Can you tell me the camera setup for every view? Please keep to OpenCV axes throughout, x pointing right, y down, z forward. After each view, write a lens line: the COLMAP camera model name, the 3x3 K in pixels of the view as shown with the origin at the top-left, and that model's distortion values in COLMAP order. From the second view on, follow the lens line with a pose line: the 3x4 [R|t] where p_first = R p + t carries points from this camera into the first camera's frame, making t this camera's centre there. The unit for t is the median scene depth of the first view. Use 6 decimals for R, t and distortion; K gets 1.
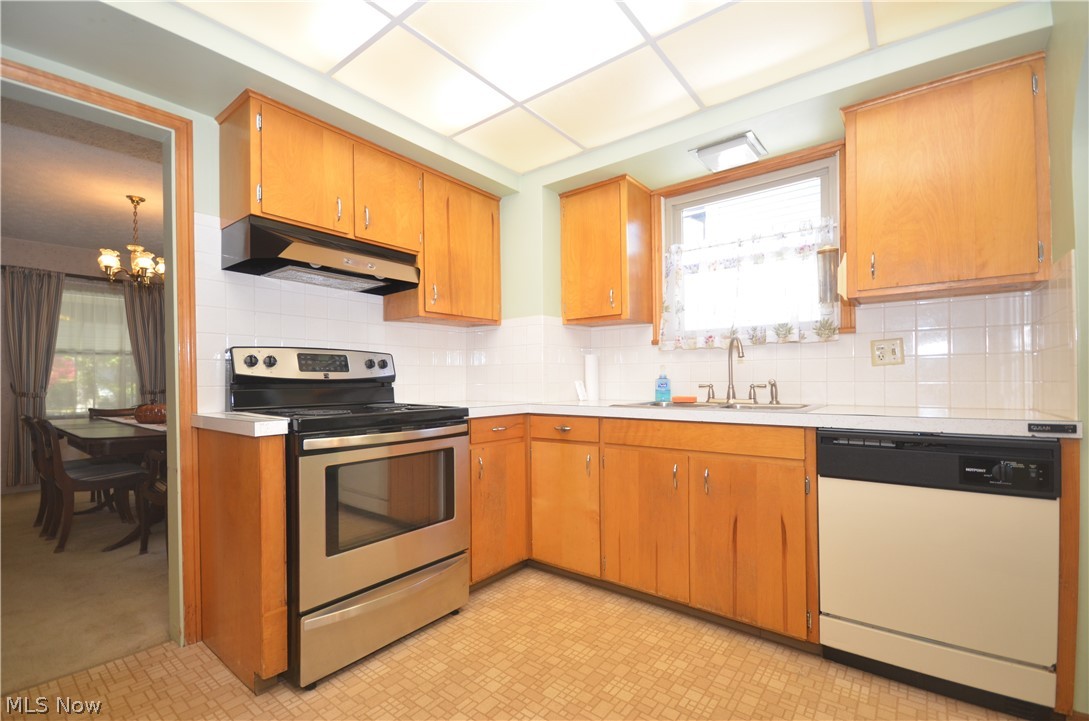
lens RADIAL K [[472.4, 0, 541.1], [0, 472.4, 379.6], [0, 0, 1]] dist [0.004532, -0.008803]
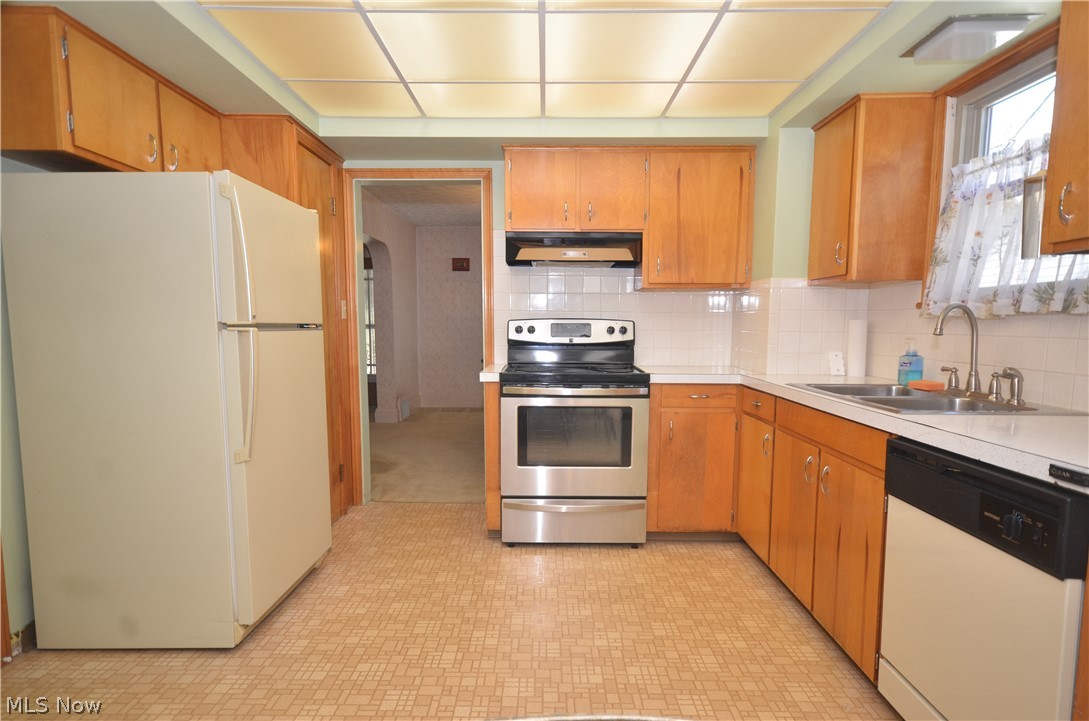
lens RADIAL K [[595.8, 0, 543.0], [0, 595.8, 381.0], [0, 0, 1]] dist [-0.000730, 0.013129]
pose [[0.617001, 0.088633, -0.781955, 0.779880], [-0.009752, 0.994422, 0.105021, -0.067909], [0.786902, -0.057172, 0.614424, -0.062709]]
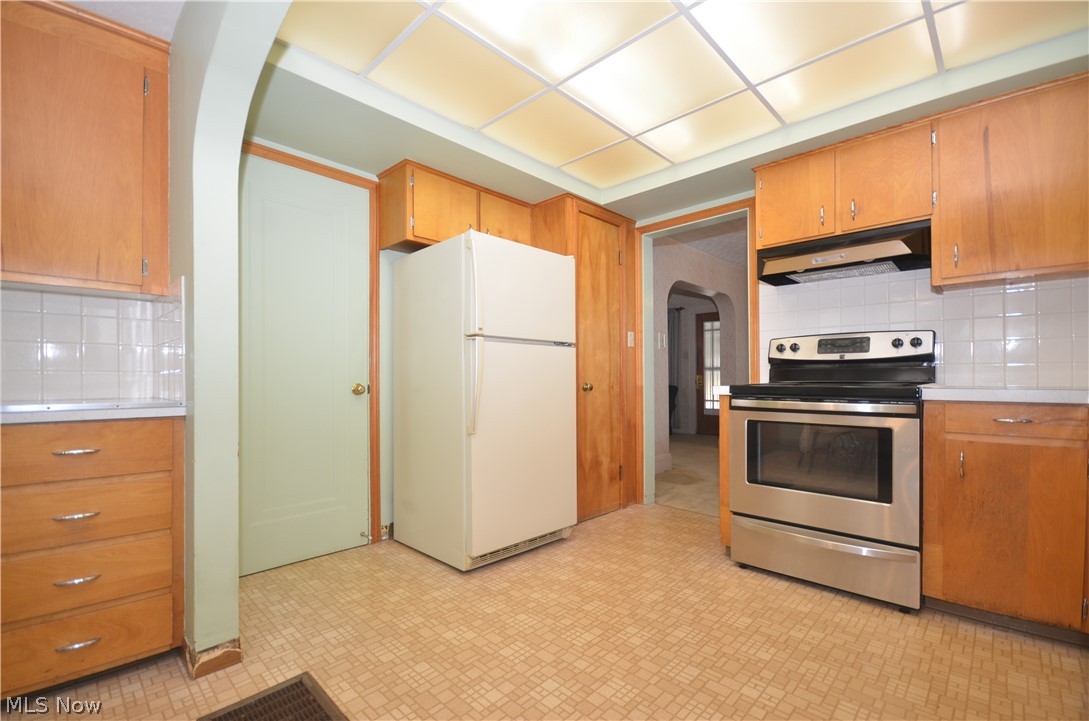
lens RADIAL K [[472.4, 0, 541.1], [0, 472.4, 379.6], [0, 0, 1]] dist [0.004532, -0.008803]
pose [[-0.099244, 0.012399, -0.994986, 0.771433], [0.004420, 0.999918, 0.012020, 0.031057], [0.995053, -0.003205, -0.099291, 0.385524]]
